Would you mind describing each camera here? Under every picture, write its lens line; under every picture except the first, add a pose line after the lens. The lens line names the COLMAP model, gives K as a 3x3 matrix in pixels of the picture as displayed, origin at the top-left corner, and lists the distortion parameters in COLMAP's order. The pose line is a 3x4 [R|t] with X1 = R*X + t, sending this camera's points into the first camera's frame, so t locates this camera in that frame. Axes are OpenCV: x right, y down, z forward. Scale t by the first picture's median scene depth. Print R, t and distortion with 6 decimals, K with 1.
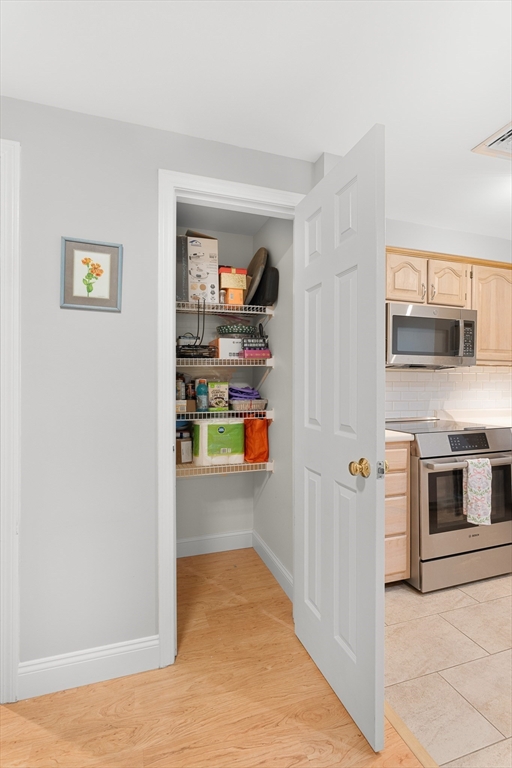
lens RADIAL K [[378.6, 0, 260.0], [0, 378.6, 383.8], [0, 0, 1]] dist [-0.001197, -0.000095]
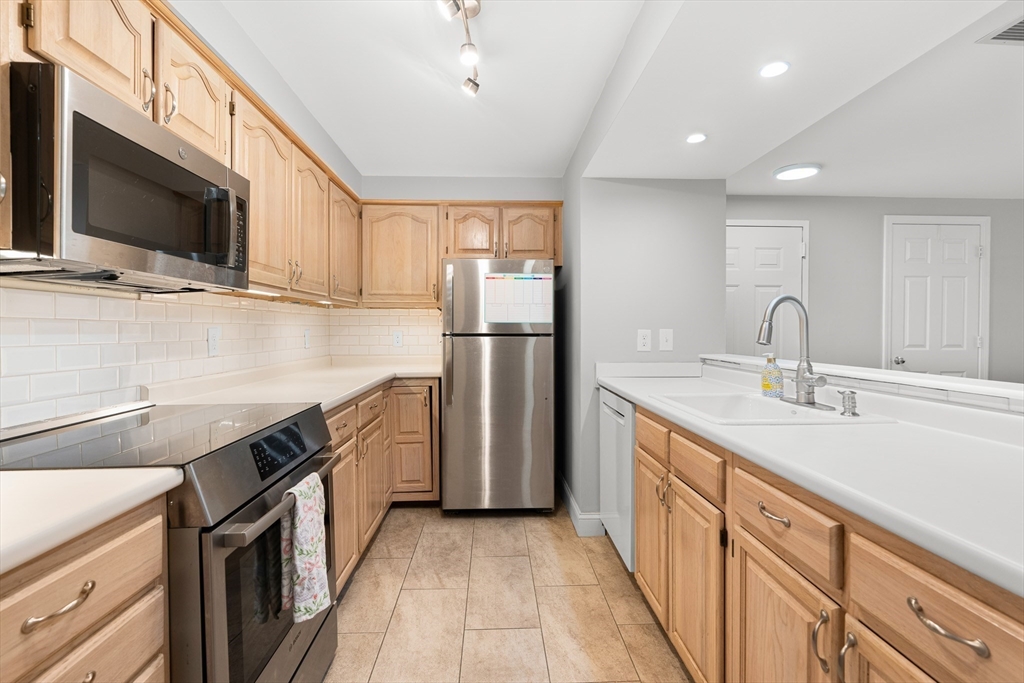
lens RADIAL K [[471.4, 0, 514.7], [0, 471.4, 335.6], [0, 0, 1]] dist [-0.003727, -0.000985]
pose [[0.275045, -0.012518, 0.961350, 0.071315], [0.002321, 0.999921, 0.012356, 0.006669], [-0.961429, -0.001168, 0.275052, 0.564746]]
